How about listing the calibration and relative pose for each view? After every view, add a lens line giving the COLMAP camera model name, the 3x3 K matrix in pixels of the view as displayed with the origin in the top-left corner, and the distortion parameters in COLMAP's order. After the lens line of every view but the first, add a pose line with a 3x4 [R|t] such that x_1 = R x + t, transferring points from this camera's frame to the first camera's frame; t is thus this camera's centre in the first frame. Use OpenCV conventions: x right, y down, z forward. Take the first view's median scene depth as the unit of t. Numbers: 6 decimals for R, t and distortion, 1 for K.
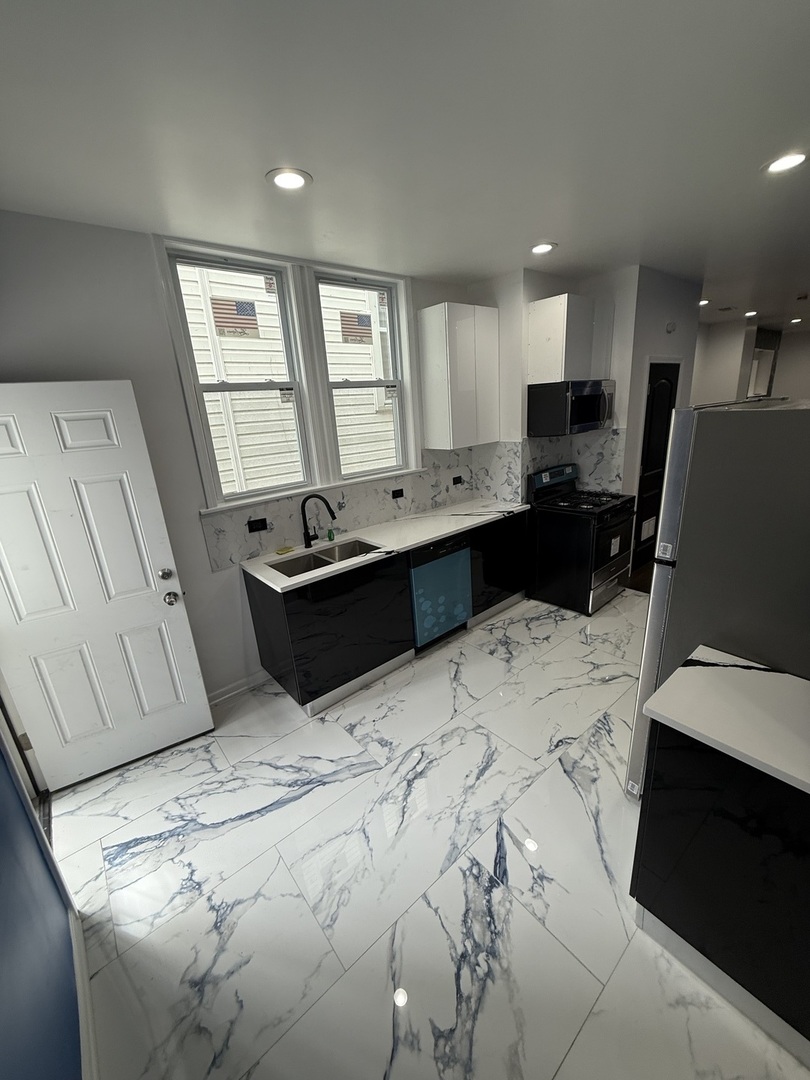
lens RADIAL K [[430.5, 0, 408.8], [0, 430.5, 539.9], [0, 0, 1]] dist [-0.000056, -0.000003]
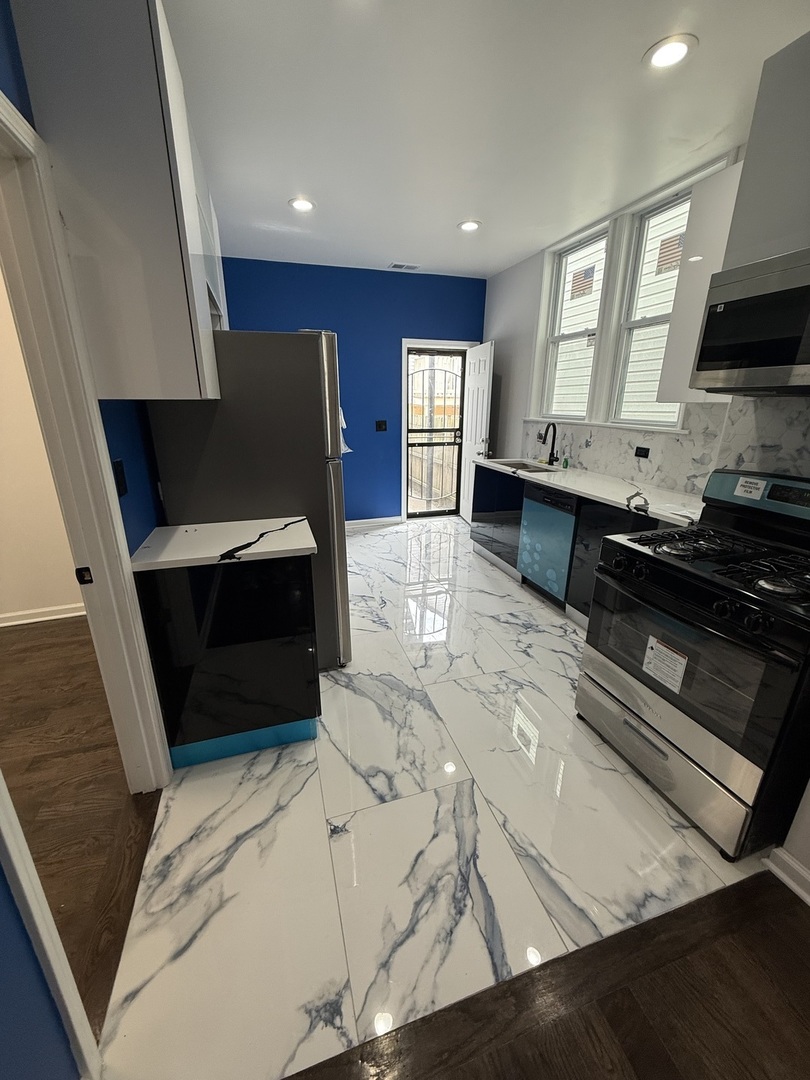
lens RADIAL K [[430.5, 0, 404.7], [0, 430.5, 546.2], [0, 0, 1]] dist [-0.000056, -0.000003]
pose [[-0.391164, 0.354009, -0.849511, 1.177450], [-0.260723, 0.842618, 0.471188, -0.285943], [0.882618, 0.405799, -0.237304, 1.078209]]
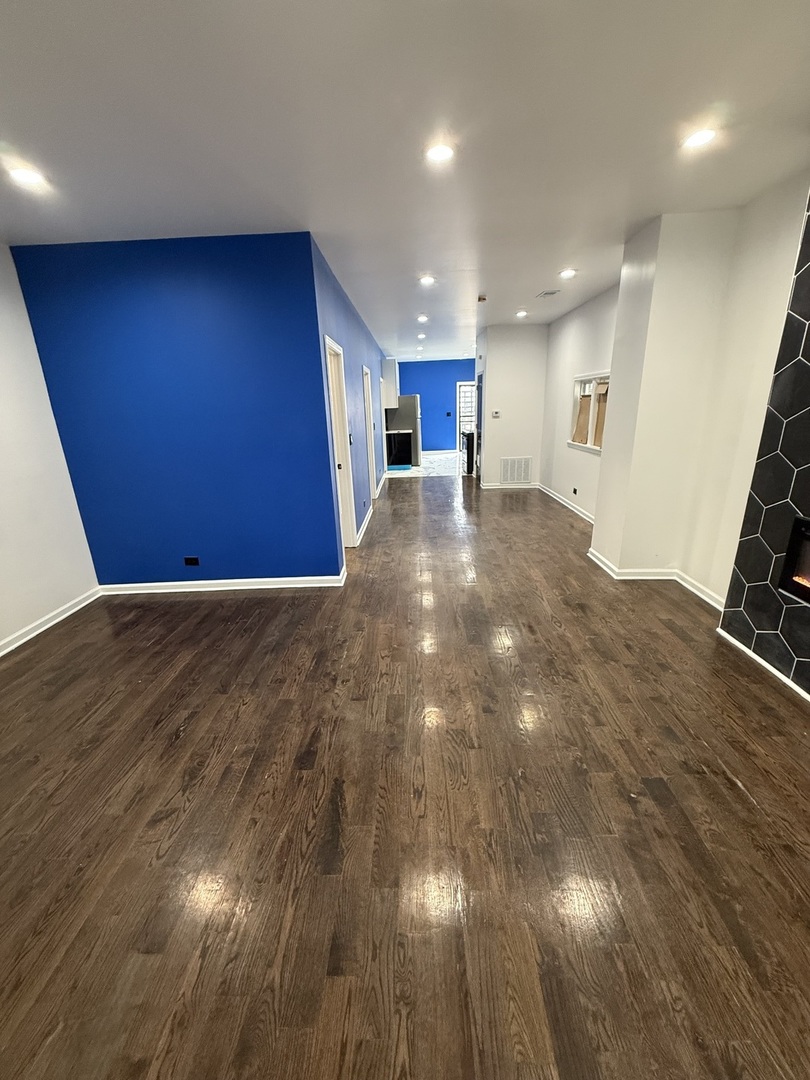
lens RADIAL K [[430.5, 0, 404.6], [0, 430.5, 536.8], [0, 0, 1]] dist [-0.000056, -0.000003]
pose [[-0.655343, 0.307099, -0.690084, 2.669056], [-0.156234, 0.838748, 0.521625, -0.808375], [0.738997, 0.449658, -0.501688, 2.296123]]
